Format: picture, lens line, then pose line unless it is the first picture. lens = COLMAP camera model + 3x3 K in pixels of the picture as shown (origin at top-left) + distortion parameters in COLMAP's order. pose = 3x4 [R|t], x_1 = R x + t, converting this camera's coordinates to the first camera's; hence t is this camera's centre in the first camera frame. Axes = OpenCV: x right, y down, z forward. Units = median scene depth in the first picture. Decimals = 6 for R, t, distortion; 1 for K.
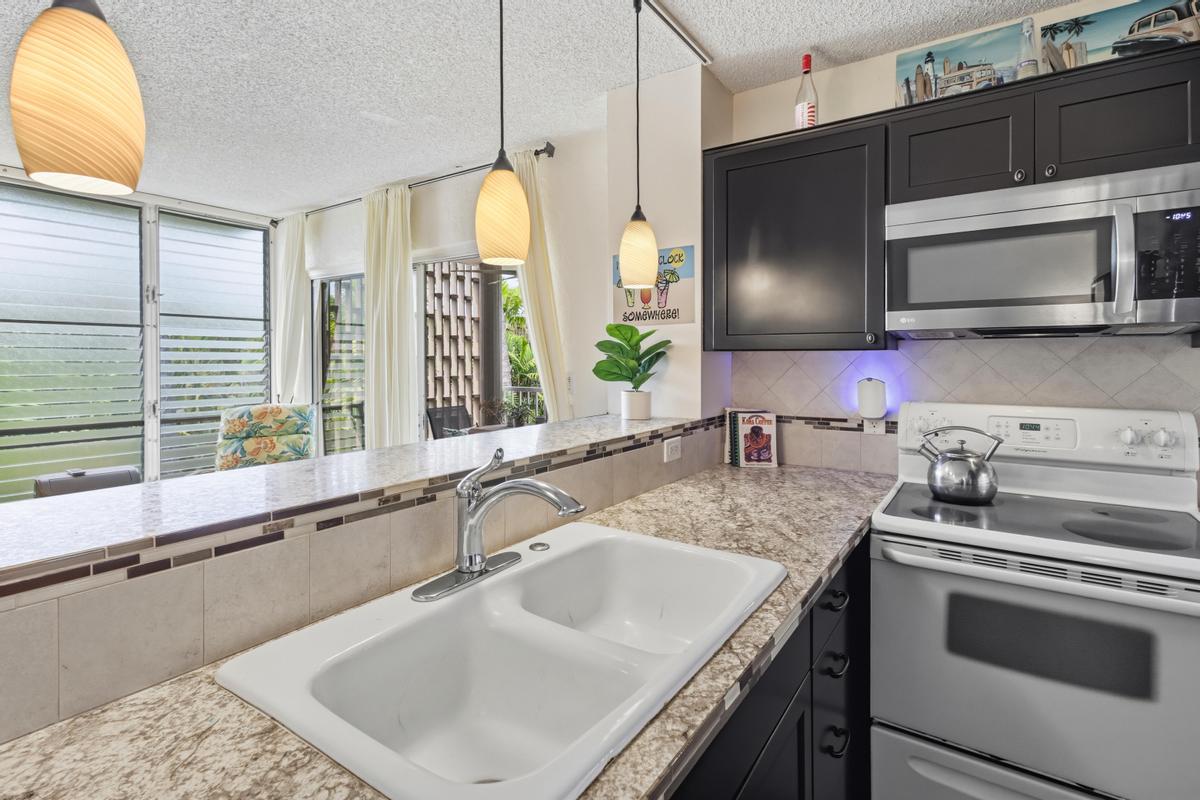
lens RADIAL K [[565.6, 0, 603.9], [0, 565.6, 366.2], [0, 0, 1]] dist [-0.000953, -0.000121]
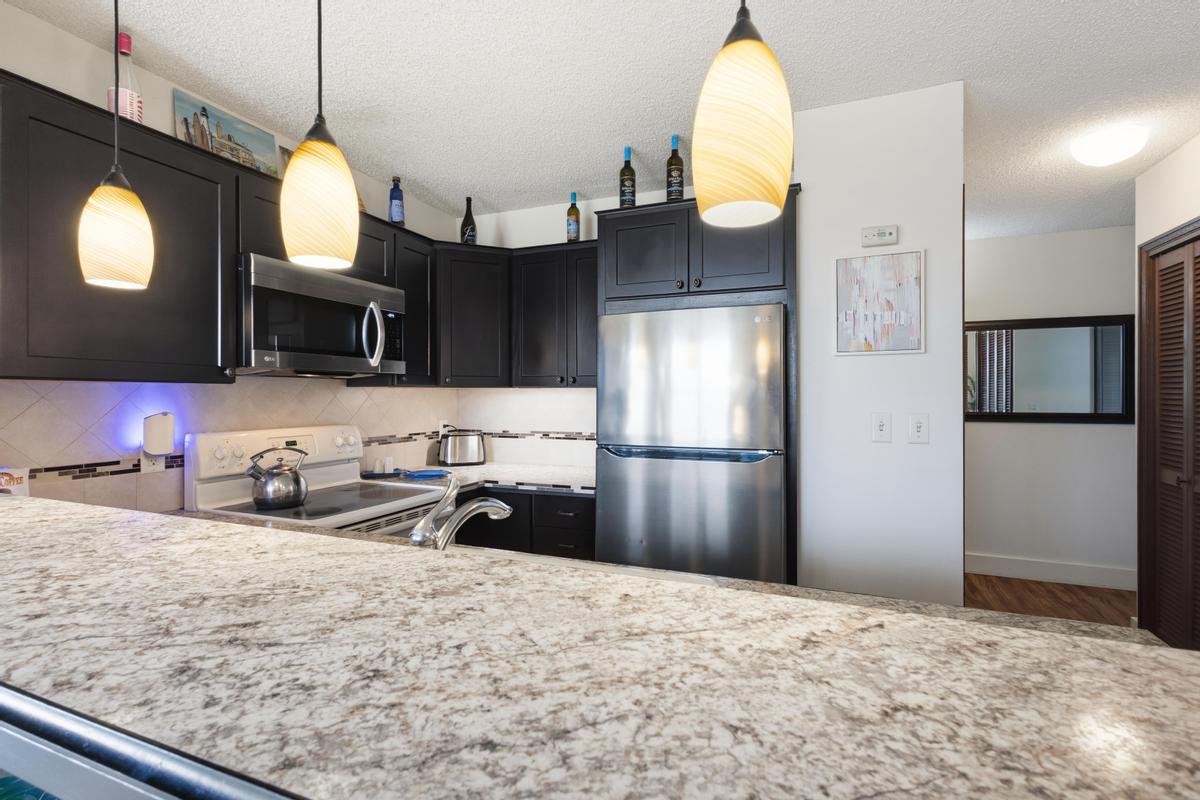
lens RADIAL K [[549.3, 0, 604.8], [0, 549.3, 394.9], [0, 0, 1]] dist [-0.001471, -0.000184]
pose [[-0.203199, 0.000737, 0.979137, -0.599207], [0.011607, 0.999931, 0.001656, -0.001164], [-0.979069, 0.011701, -0.203194, 0.471901]]
